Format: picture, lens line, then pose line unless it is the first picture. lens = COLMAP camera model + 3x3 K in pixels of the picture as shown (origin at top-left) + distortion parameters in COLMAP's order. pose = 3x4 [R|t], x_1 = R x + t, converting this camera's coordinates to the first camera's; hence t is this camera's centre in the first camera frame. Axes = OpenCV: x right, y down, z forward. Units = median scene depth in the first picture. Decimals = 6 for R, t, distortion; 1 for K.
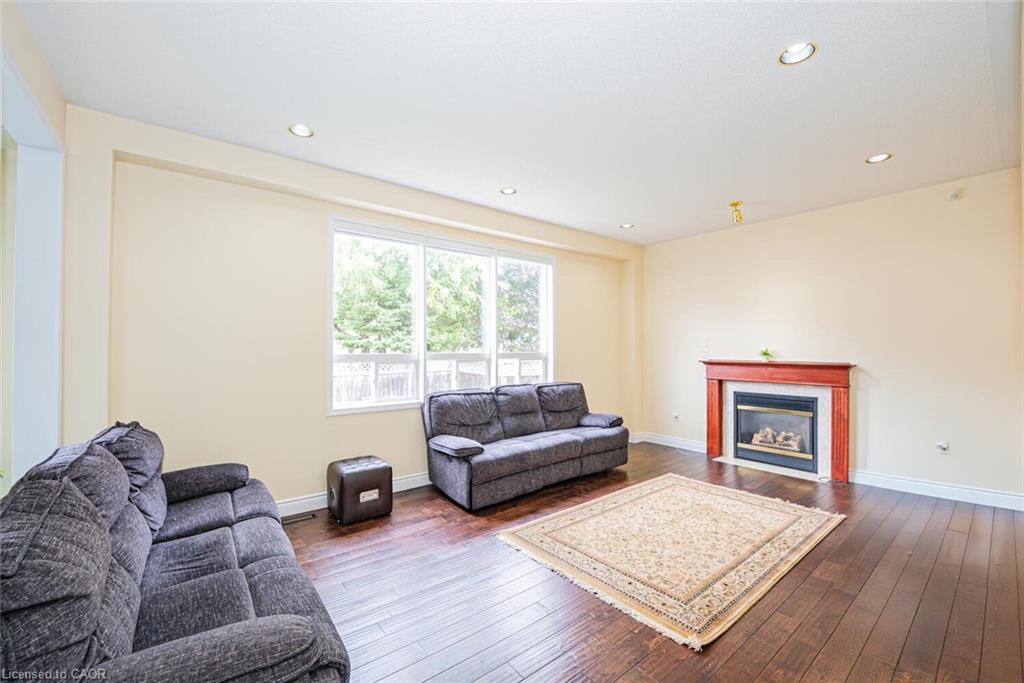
lens RADIAL K [[418.7, 0, 508.1], [0, 418.7, 343.4], [0, 0, 1]] dist [-0.034827, 0.007695]
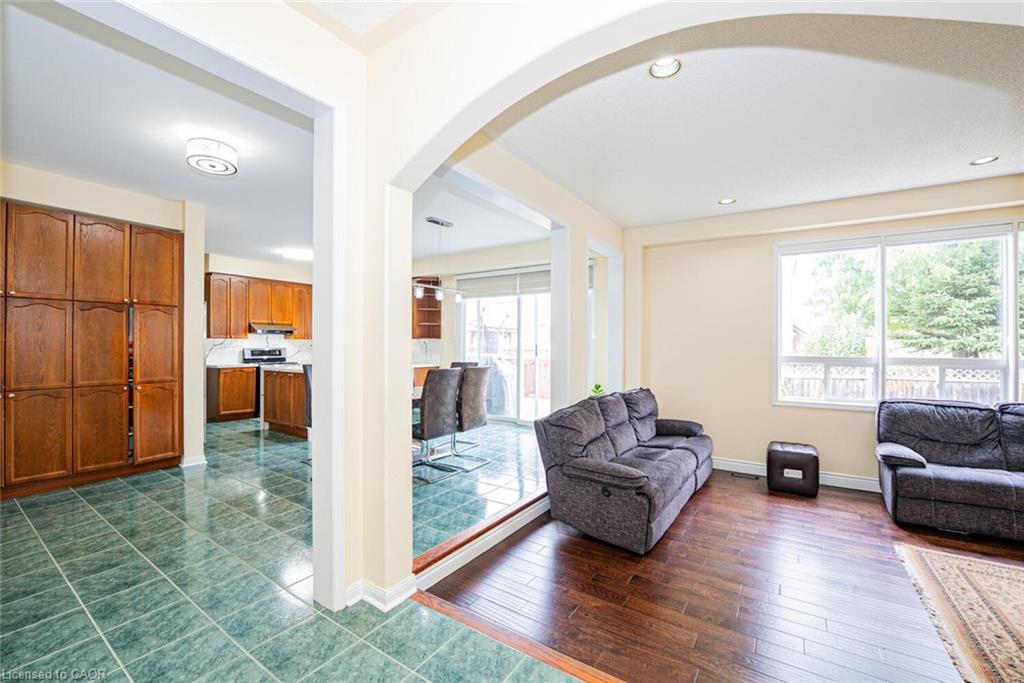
lens RADIAL K [[418.7, 0, 508.1], [0, 418.7, 343.4], [0, 0, 1]] dist [-0.034827, 0.007695]
pose [[0.295022, 0.001748, -0.955489, 0.523068], [0.006484, 0.999972, 0.003832, -0.021509], [0.955468, -0.007326, 0.295003, -0.134783]]
